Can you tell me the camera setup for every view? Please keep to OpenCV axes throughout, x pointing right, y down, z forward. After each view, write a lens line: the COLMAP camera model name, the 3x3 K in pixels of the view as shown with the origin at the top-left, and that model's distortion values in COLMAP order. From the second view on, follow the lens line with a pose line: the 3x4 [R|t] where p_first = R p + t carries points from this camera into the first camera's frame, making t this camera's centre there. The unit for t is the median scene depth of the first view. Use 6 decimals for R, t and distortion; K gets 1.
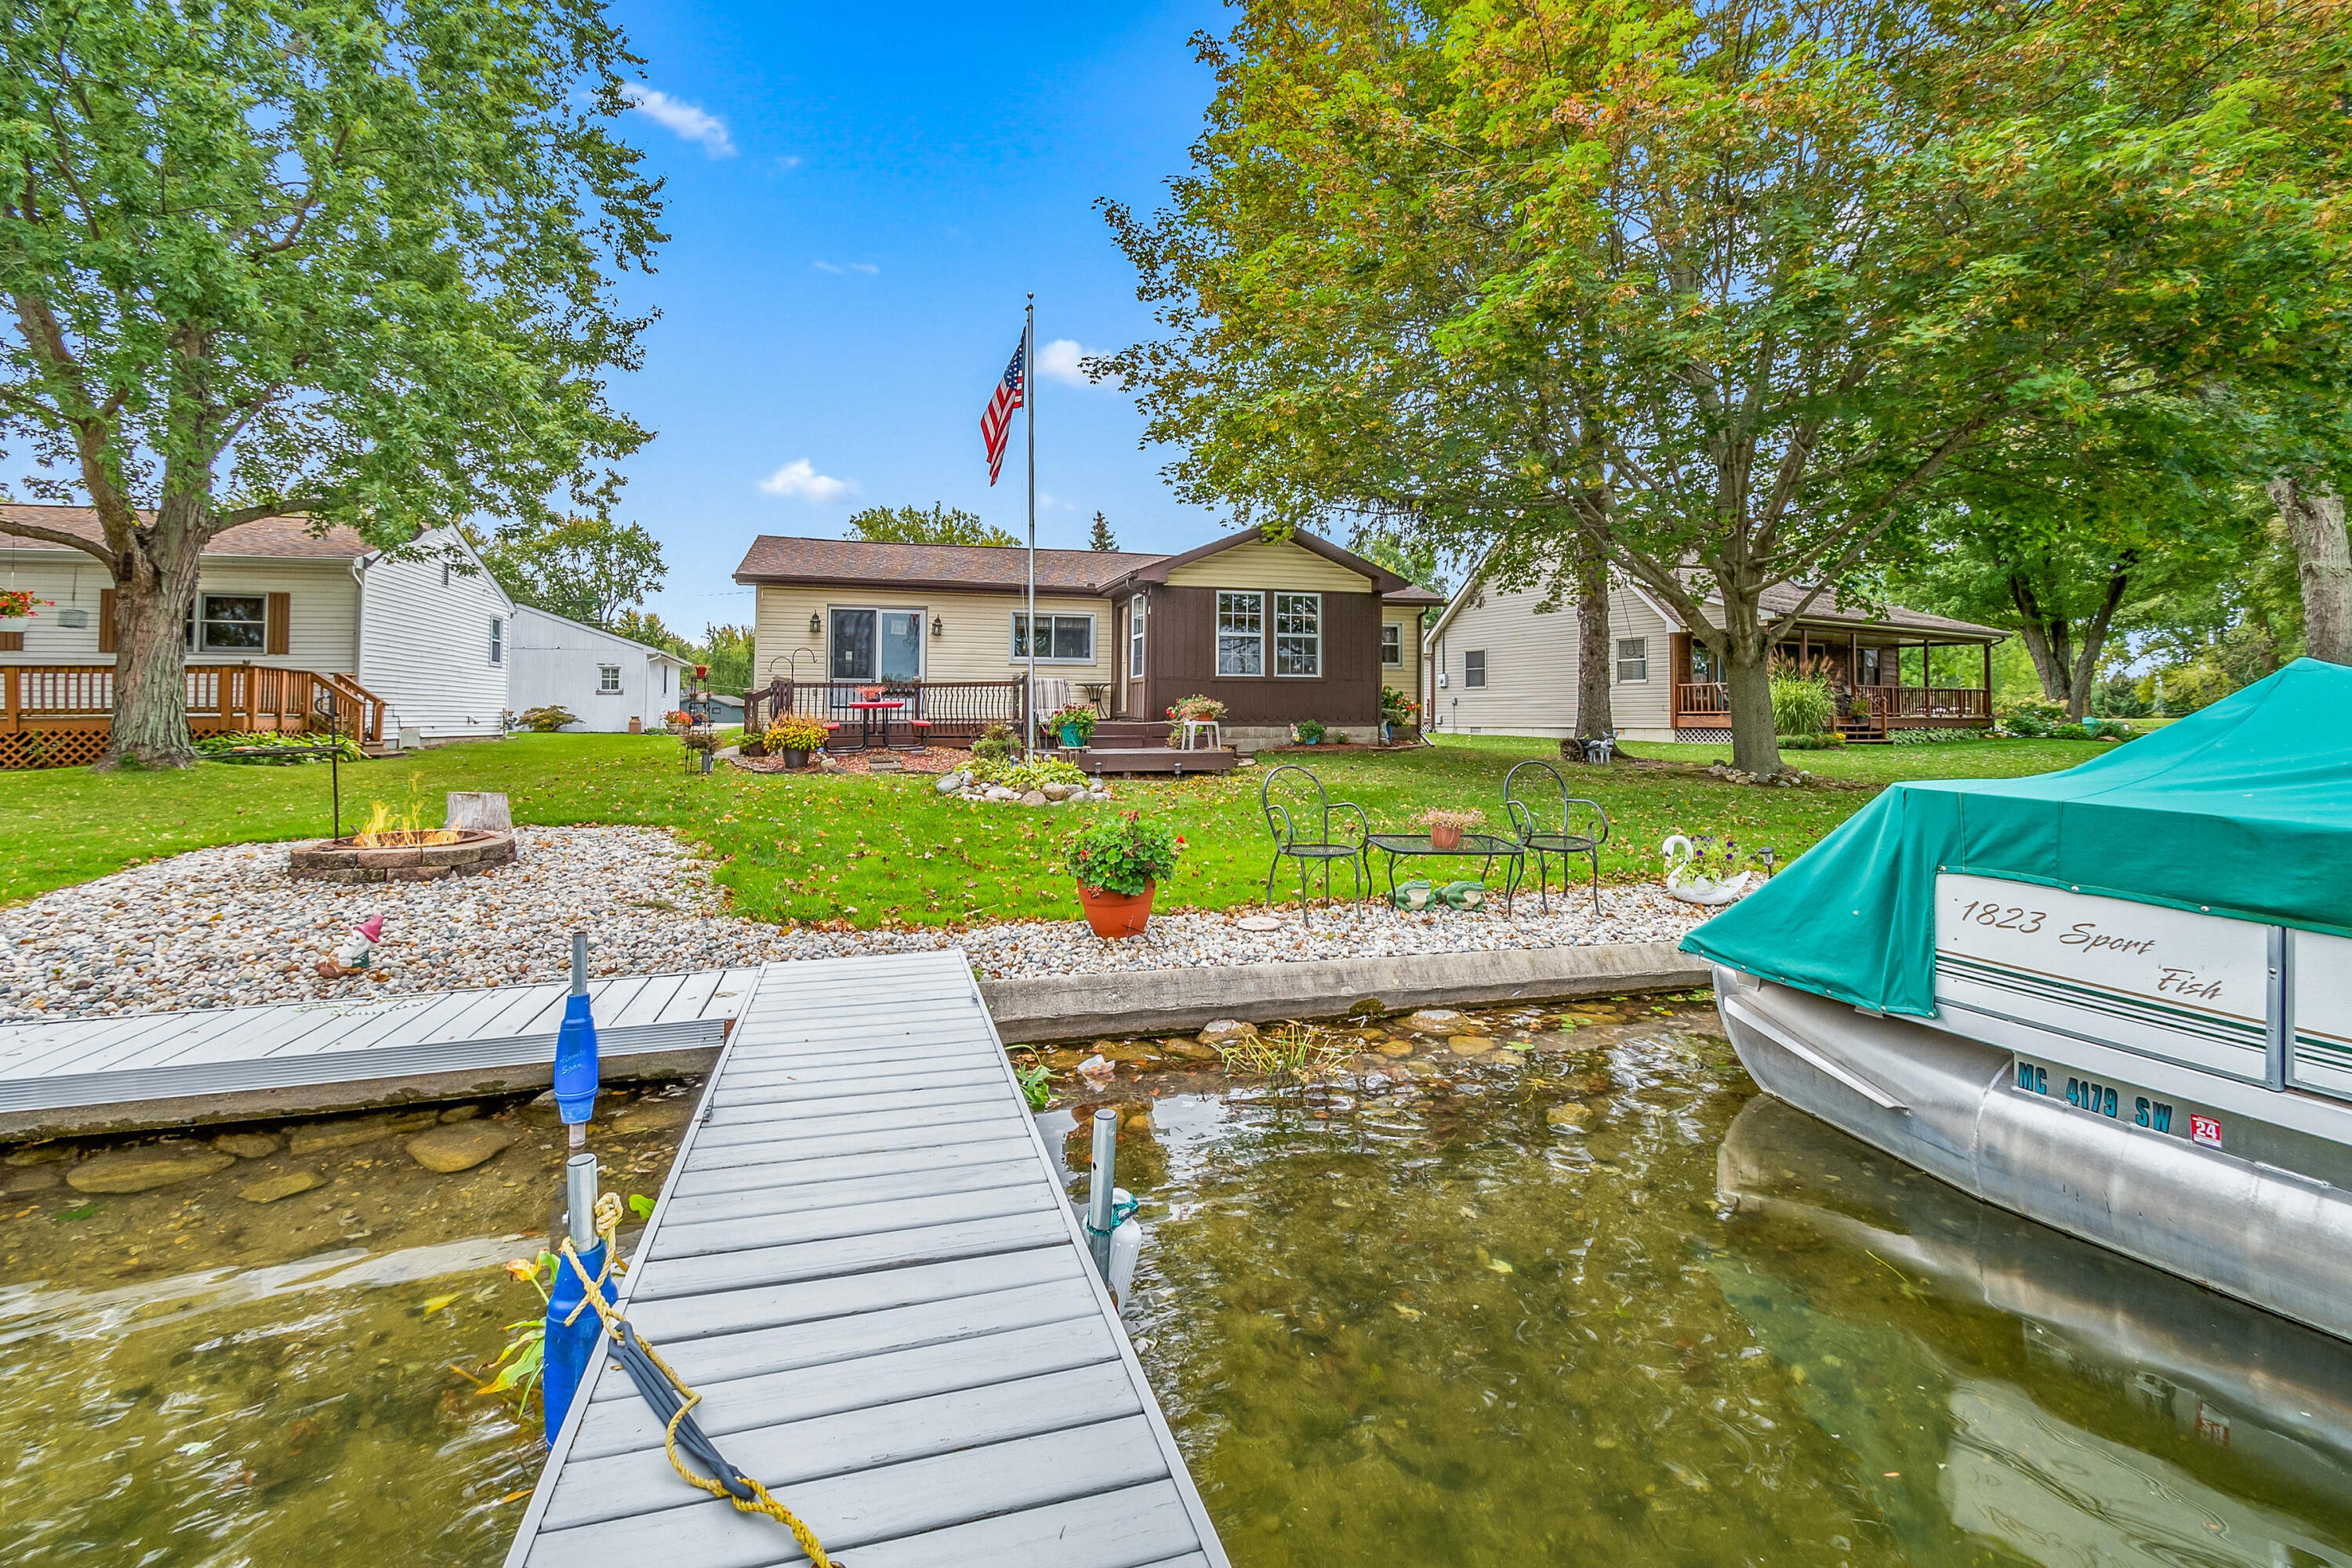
lens RADIAL K [[1046.7, 0, 1176.8], [0, 1046.7, 707.0], [0, 0, 1]] dist [0.008755, -0.005967]
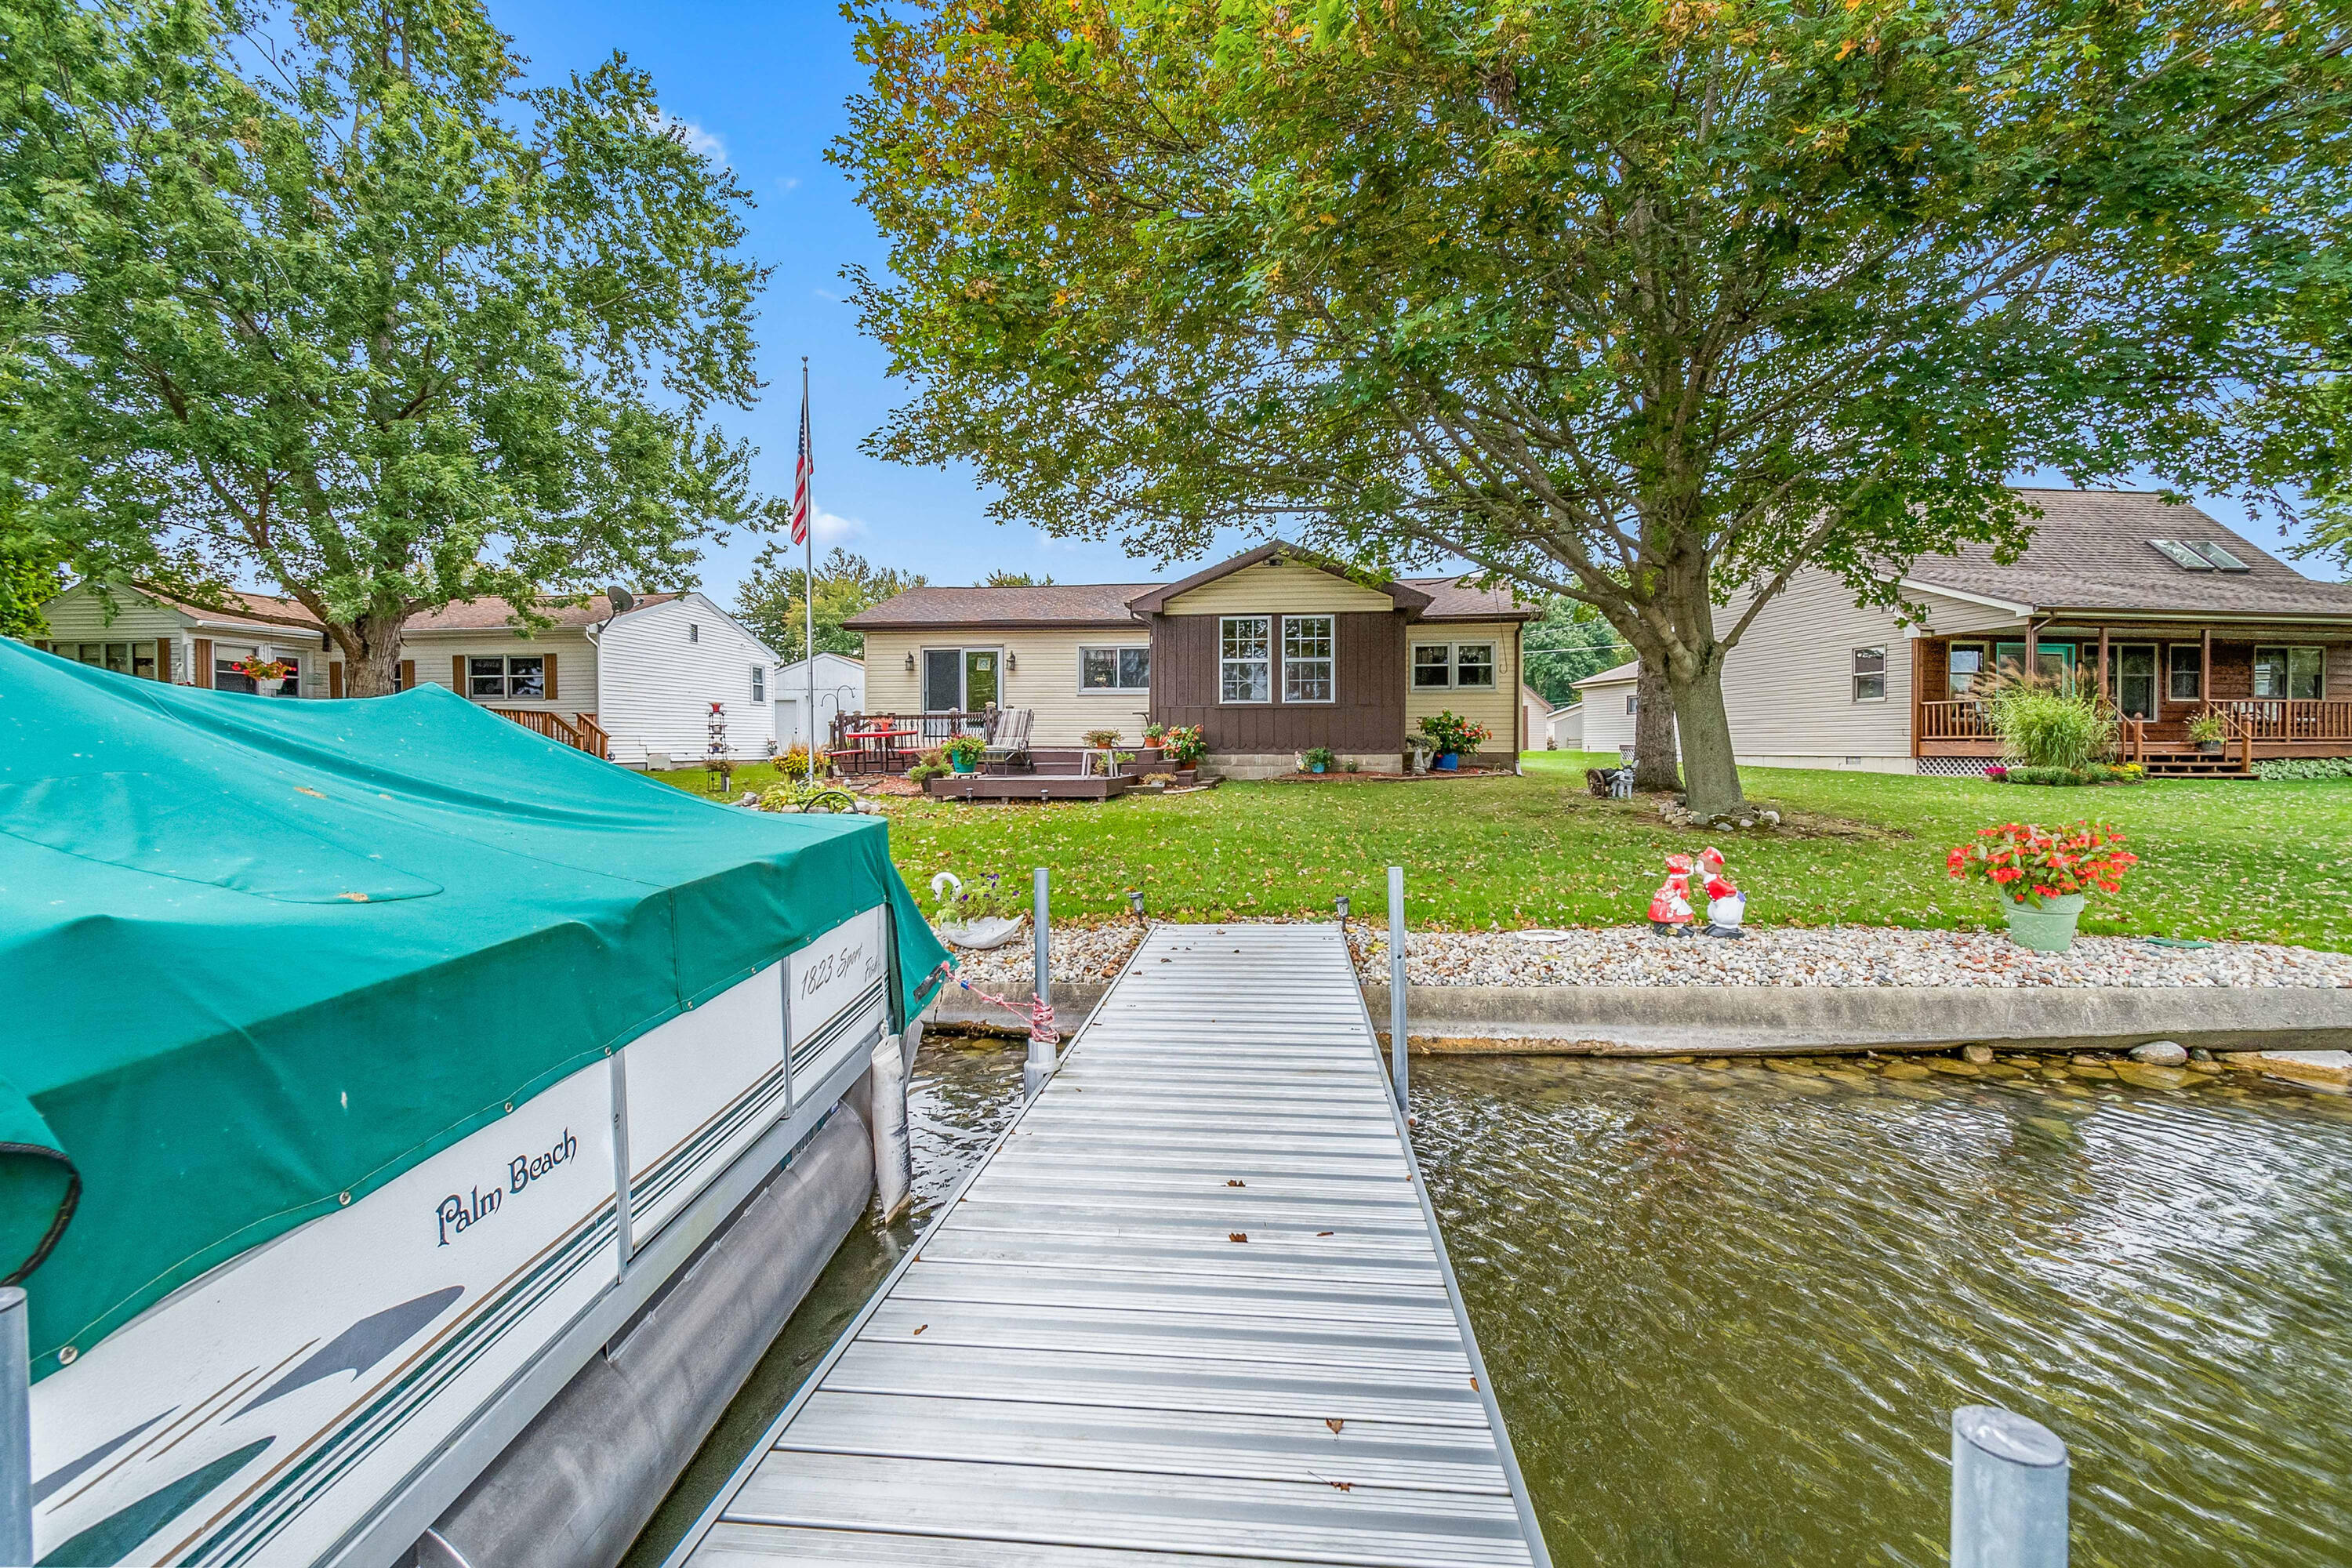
lens RADIAL K [[1046.7, 0, 1180.0], [0, 1046.7, 764.9], [0, 0, 1]] dist [0.008755, -0.005967]
pose [[0.922074, 0.005610, -0.386974, 0.359320], [0.005438, 0.999608, 0.027447, 0.001340], [0.386976, -0.027412, 0.921682, 0.057821]]
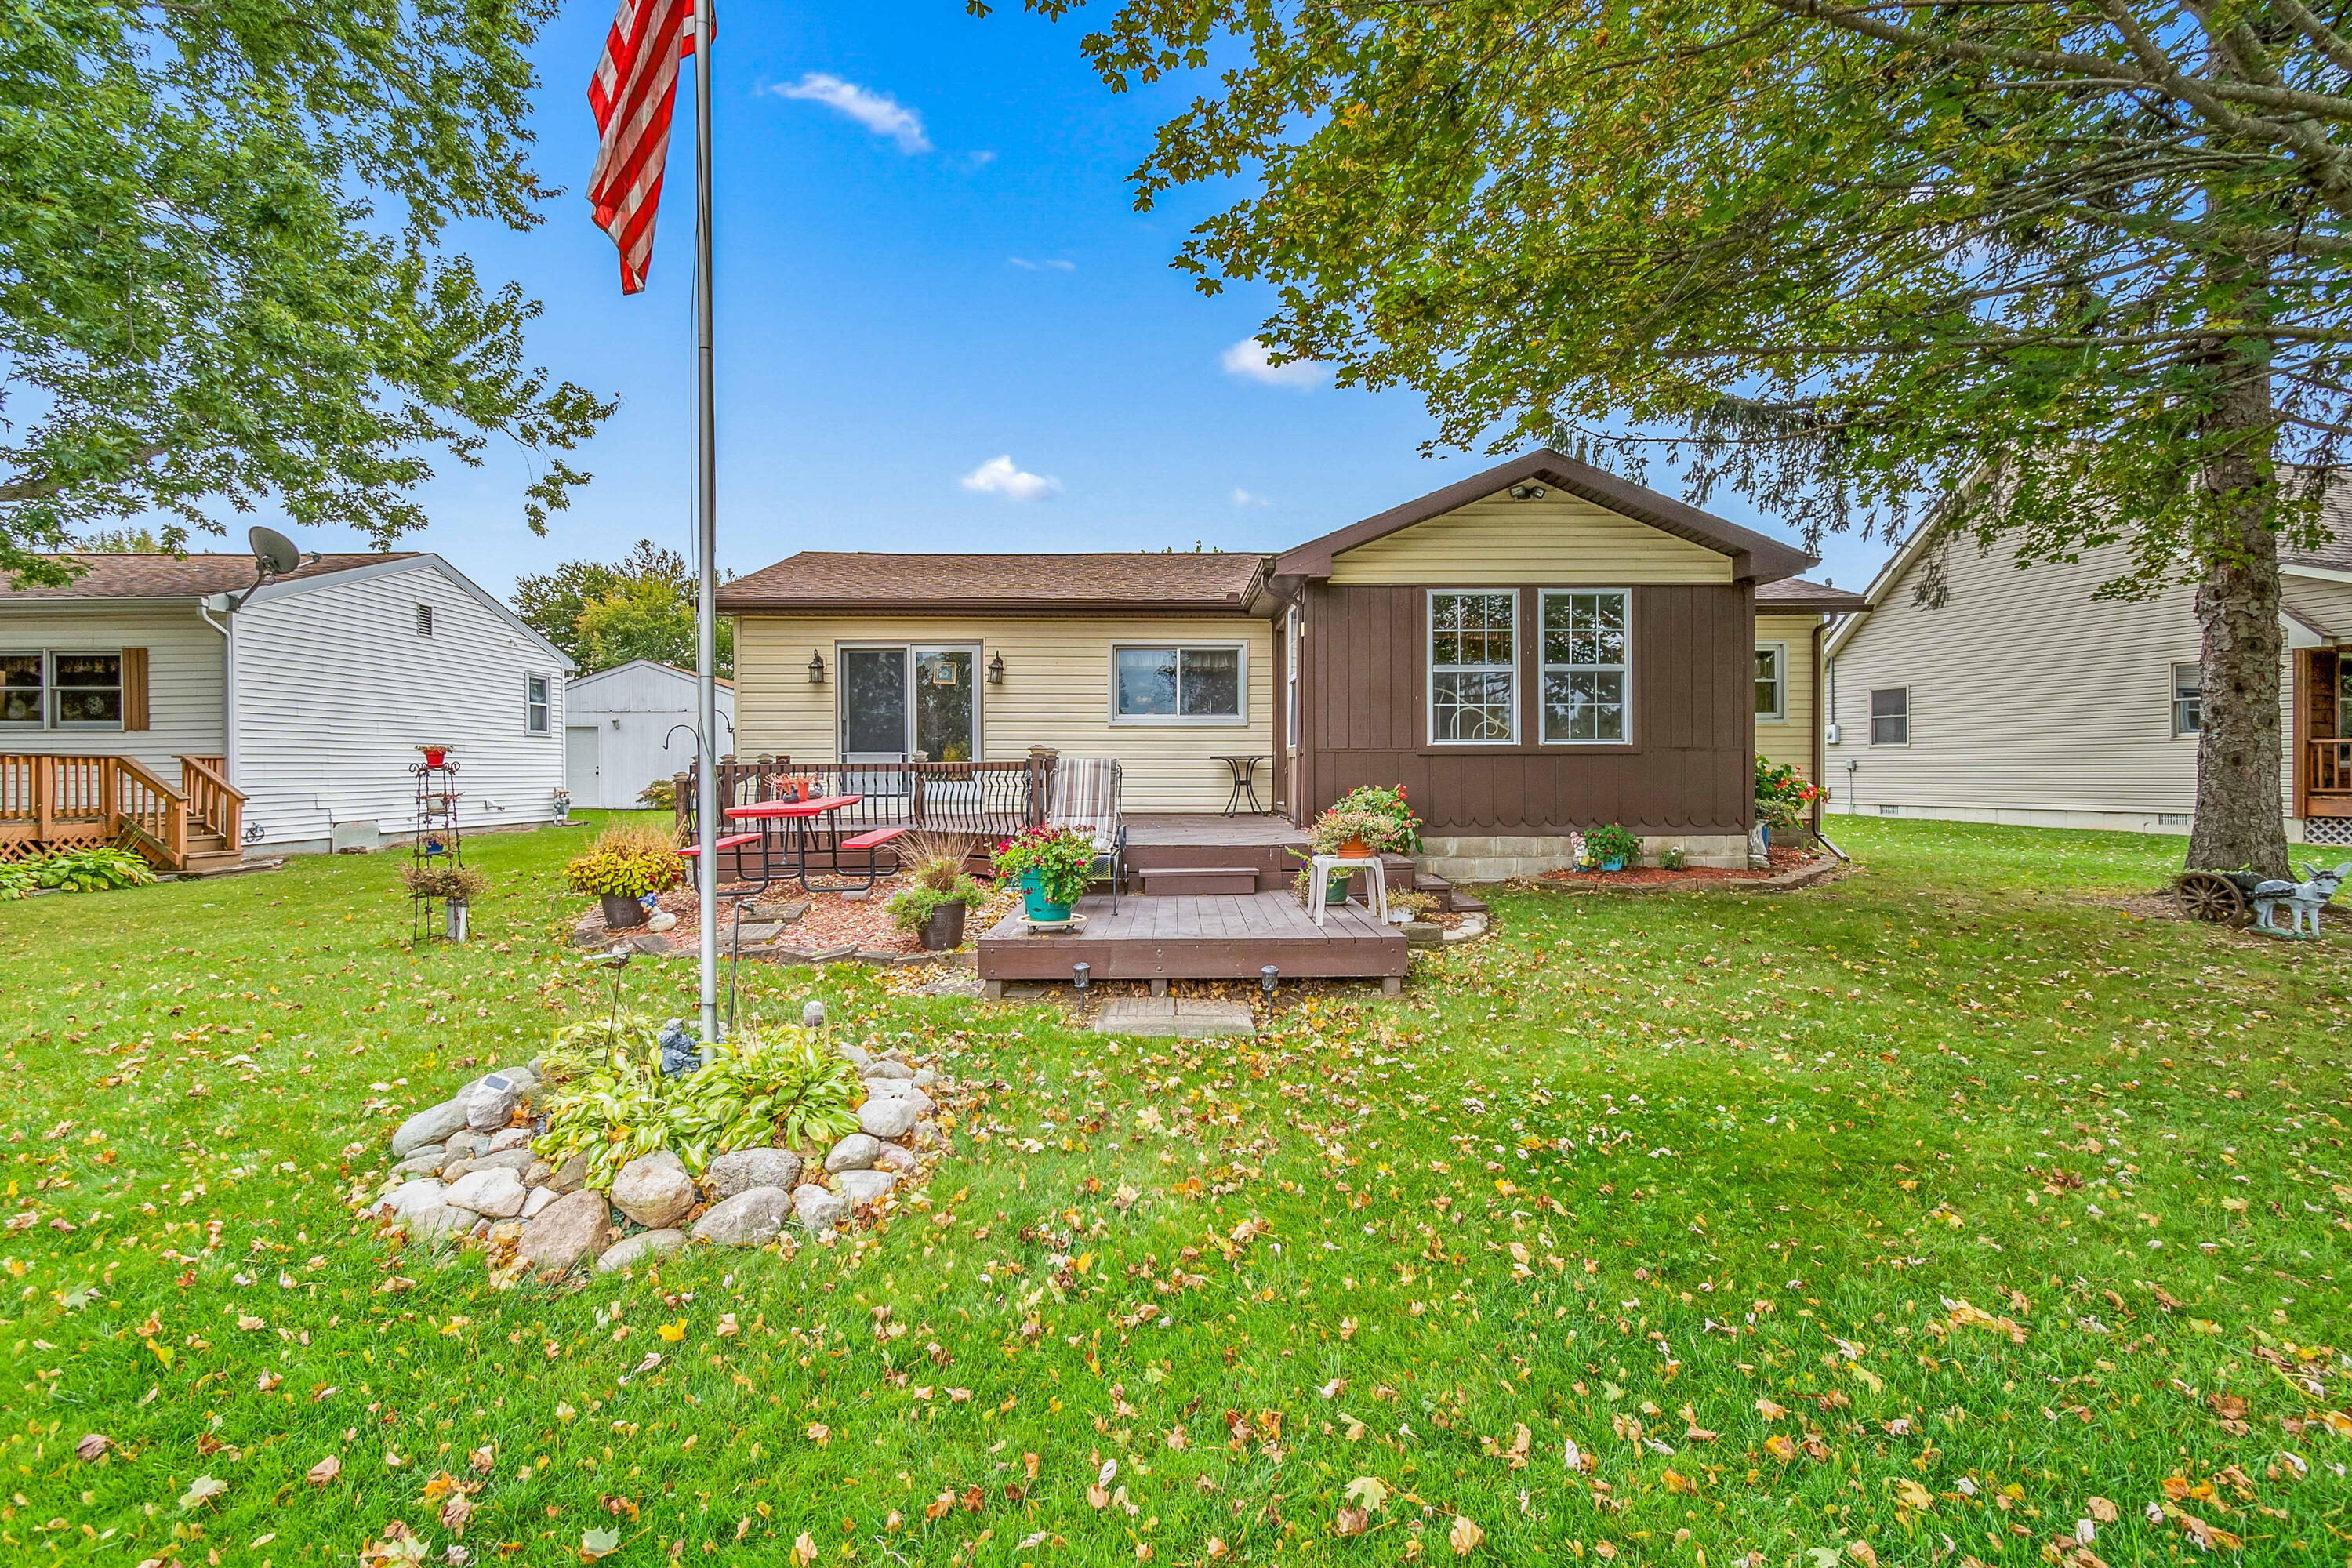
lens RADIAL K [[1106.0, 0, 1181.4], [0, 1106.0, 773.4], [0, 0, 1]] dist [0.004245, -0.004222]
pose [[0.967312, -0.003772, -0.253560, 0.055196], [0.007082, 0.999901, 0.012143, -0.020846], [0.253489, -0.013542, 0.967243, 0.370324]]
